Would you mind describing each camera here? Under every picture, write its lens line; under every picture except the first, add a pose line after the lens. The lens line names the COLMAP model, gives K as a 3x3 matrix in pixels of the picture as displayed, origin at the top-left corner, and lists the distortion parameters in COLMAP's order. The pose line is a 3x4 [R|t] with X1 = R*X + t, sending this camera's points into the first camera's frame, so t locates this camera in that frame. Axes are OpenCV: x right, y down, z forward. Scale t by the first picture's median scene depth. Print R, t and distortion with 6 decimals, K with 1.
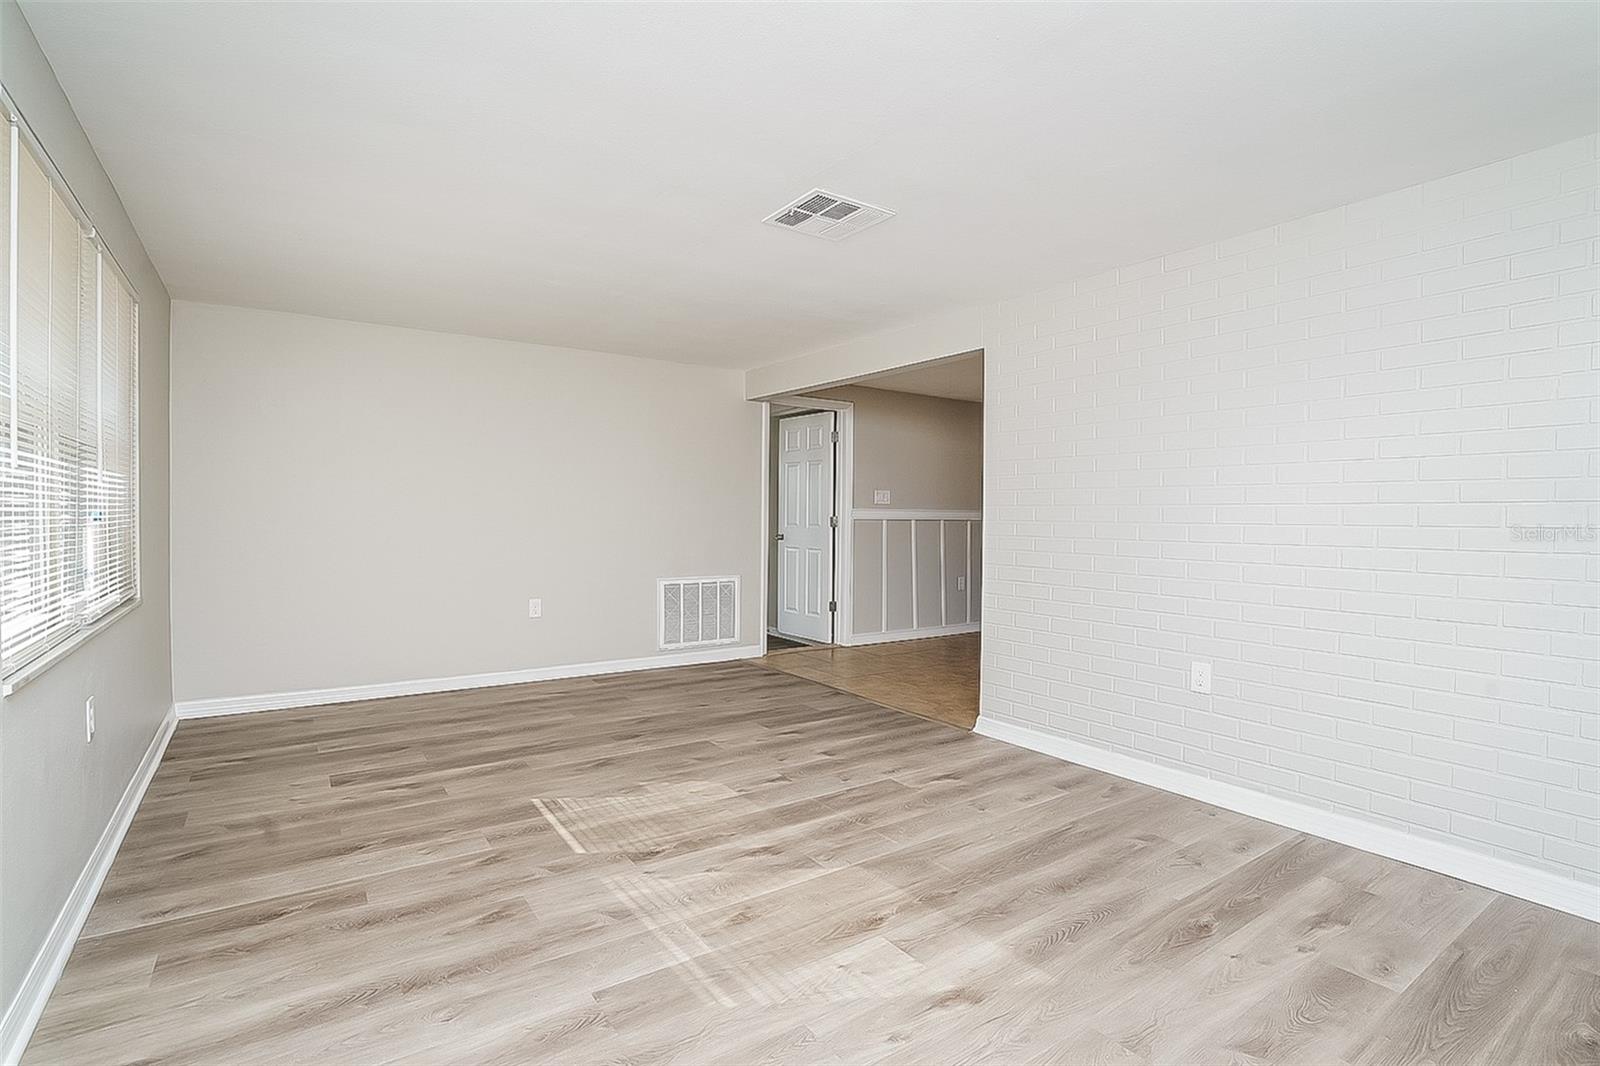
lens RADIAL K [[758.2, 0, 785.8], [0, 758.2, 530.3], [0, 0, 1]] dist [-0.053302, 0.019937]
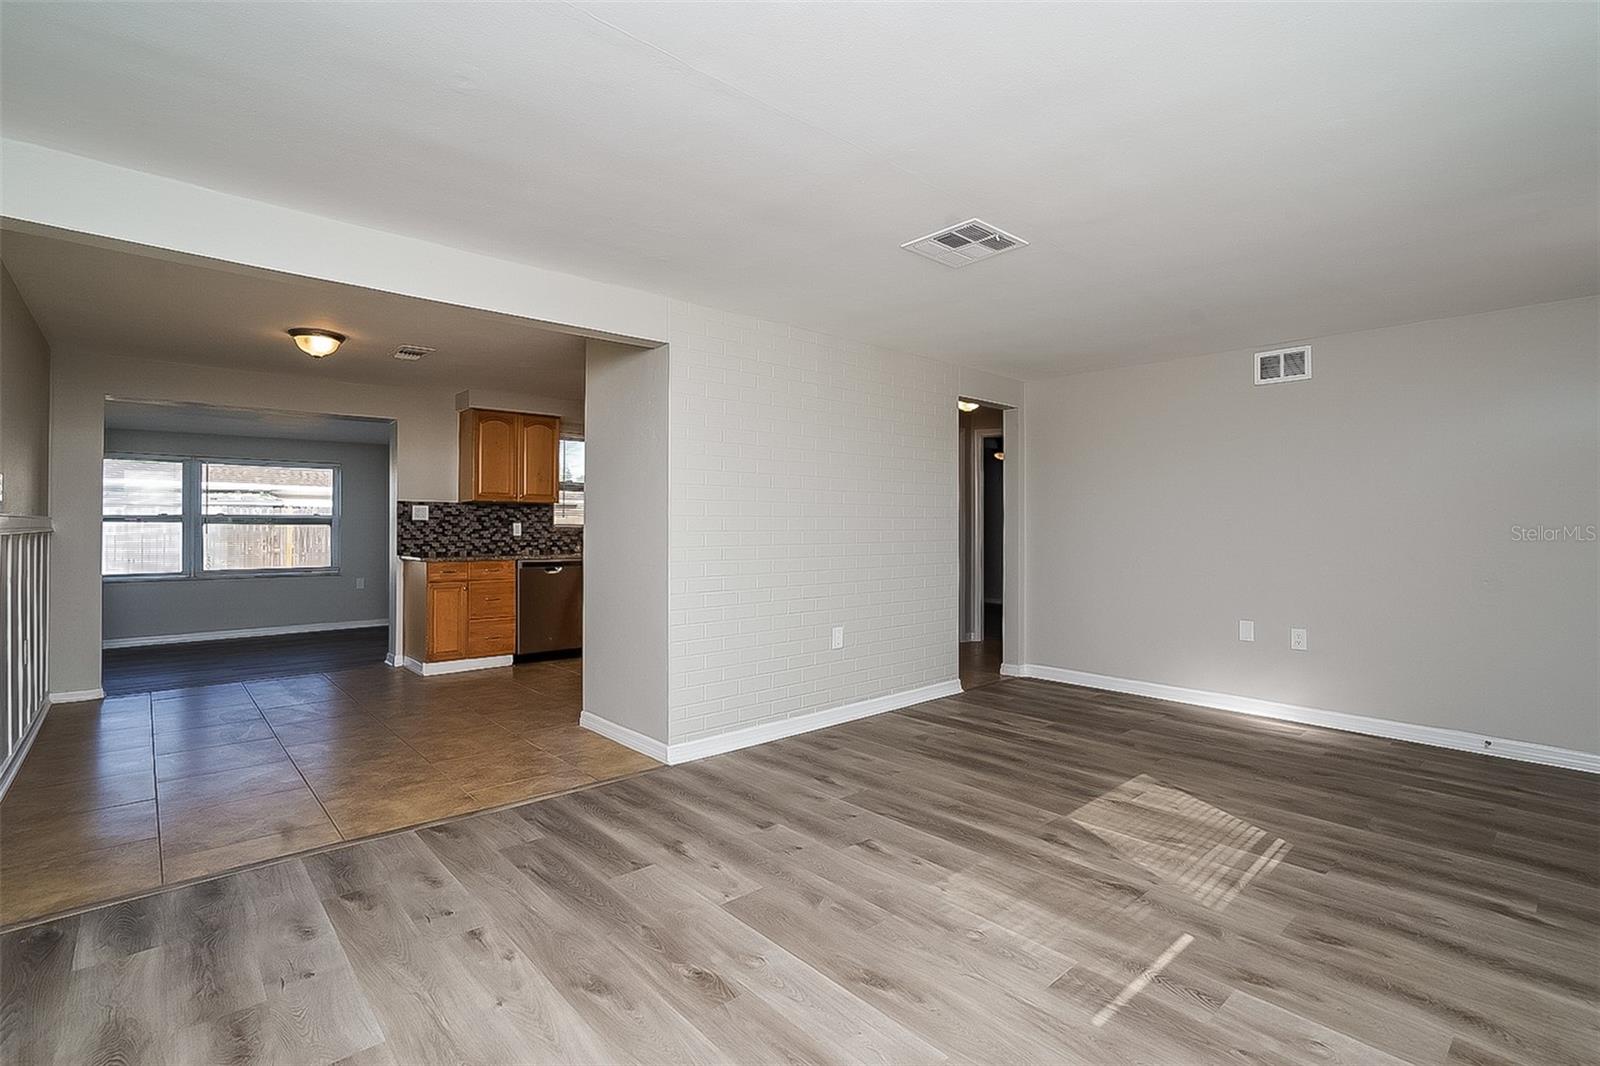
lens RADIAL K [[758.2, 0, 785.8], [0, 758.2, 530.3], [0, 0, 1]] dist [-0.053302, 0.019937]
pose [[-0.127831, -0.015594, 0.991673, -0.852665], [0.019727, 0.999639, 0.018262, -0.039524], [-0.991600, 0.021897, -0.127477, 1.236678]]
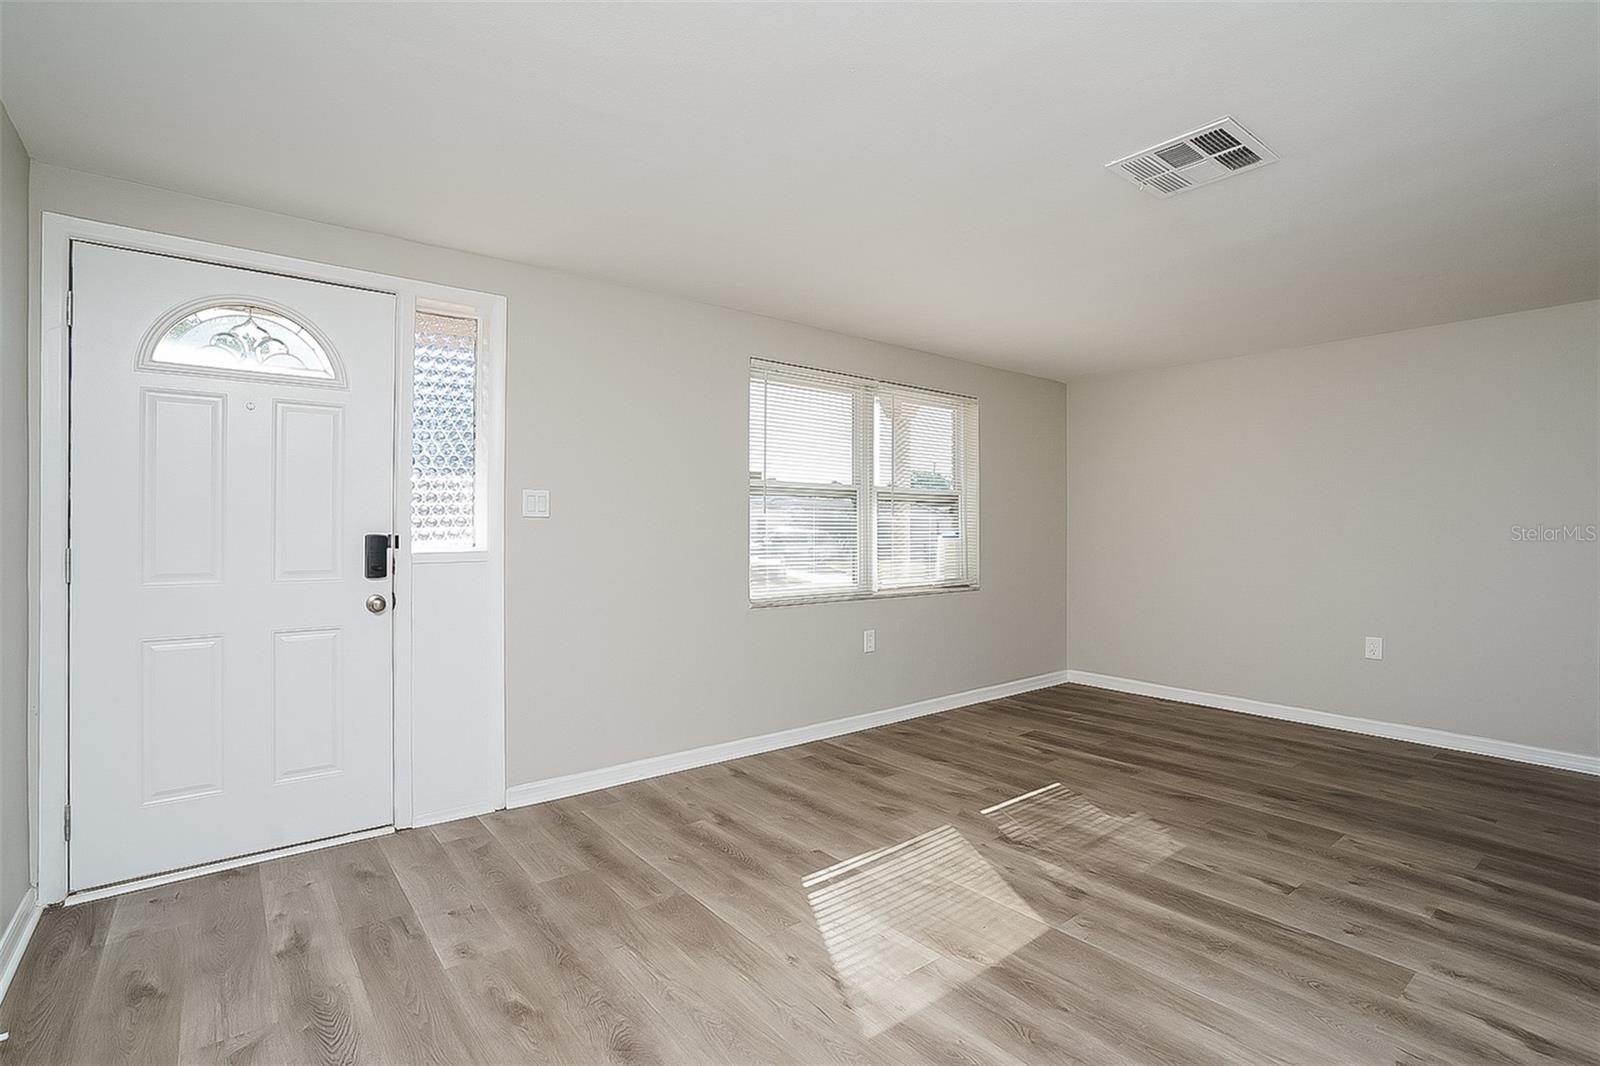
lens RADIAL K [[744.8, 0, 797.6], [0, 744.8, 538.2], [0, 0, 1]] dist [-0.048037, 0.019228]
pose [[0.077536, -0.000537, -0.996989, 0.708329], [-0.025131, 0.999681, -0.002493, -0.004510], [0.996673, 0.025249, 0.077497, 0.470163]]
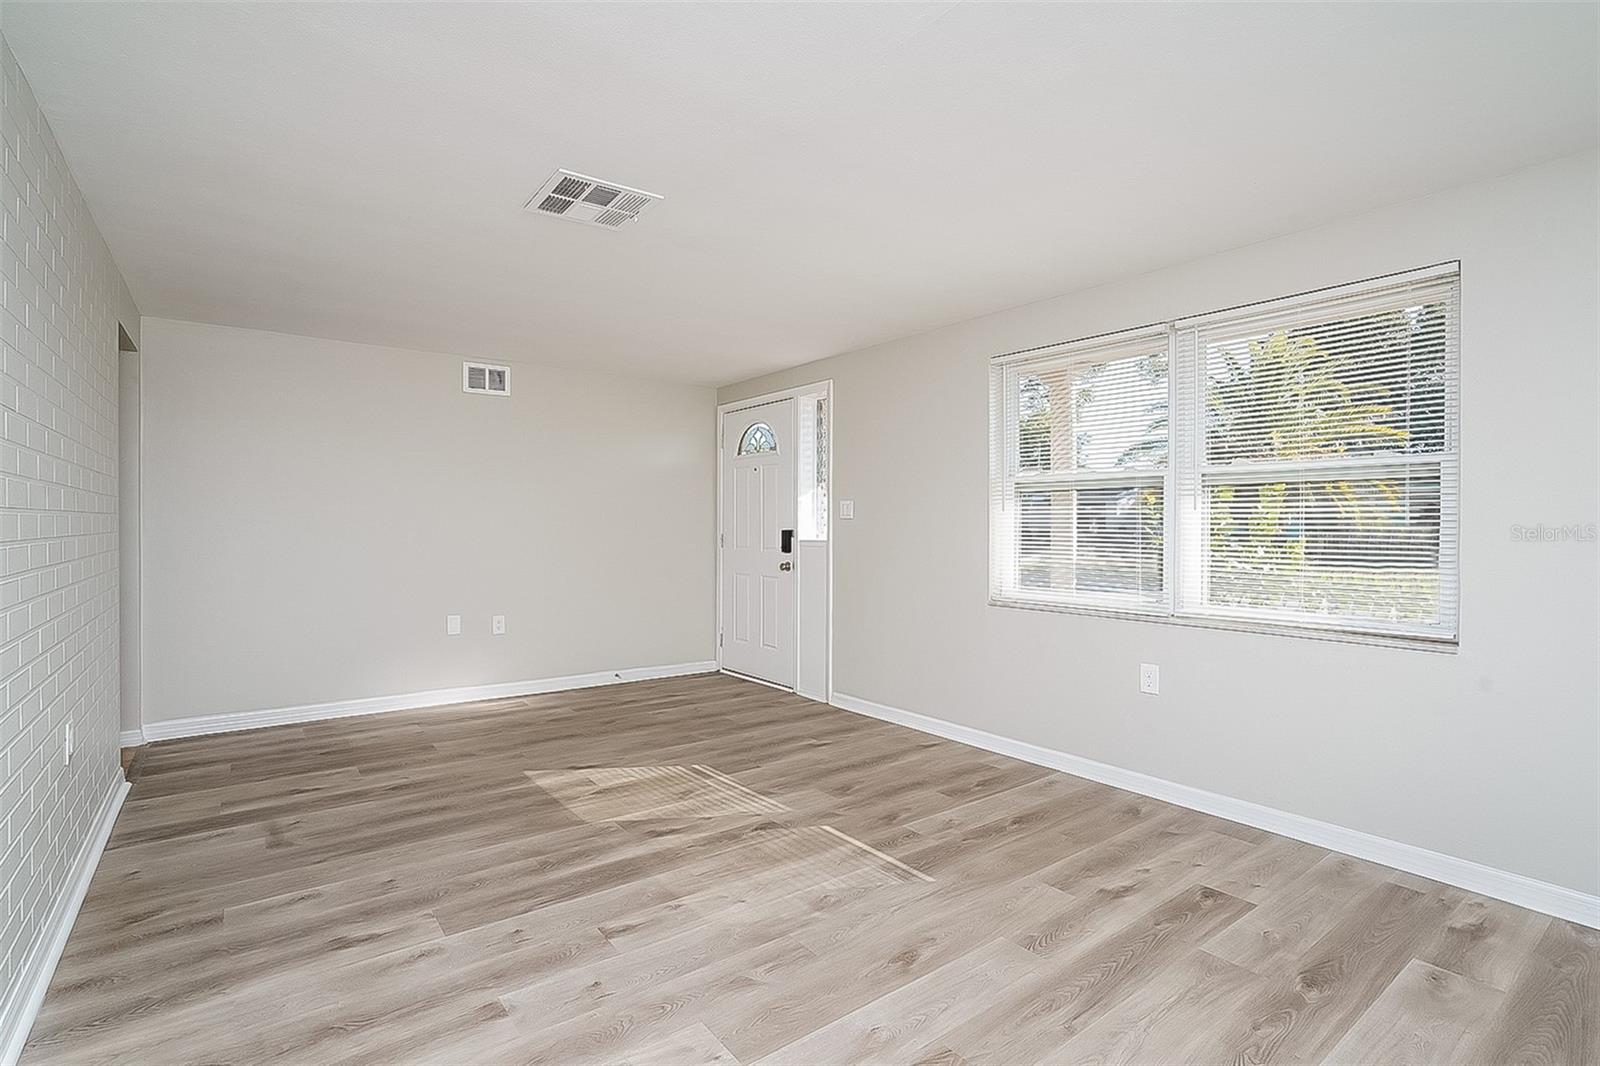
lens RADIAL K [[744.8, 0, 797.6], [0, 744.8, 538.2], [0, 0, 1]] dist [-0.048037, 0.019228]
pose [[-0.998023, -0.011444, -0.061801, -0.128254], [-0.013941, 0.999097, 0.040124, -0.046413], [0.061286, 0.040906, -0.997282, 1.705957]]
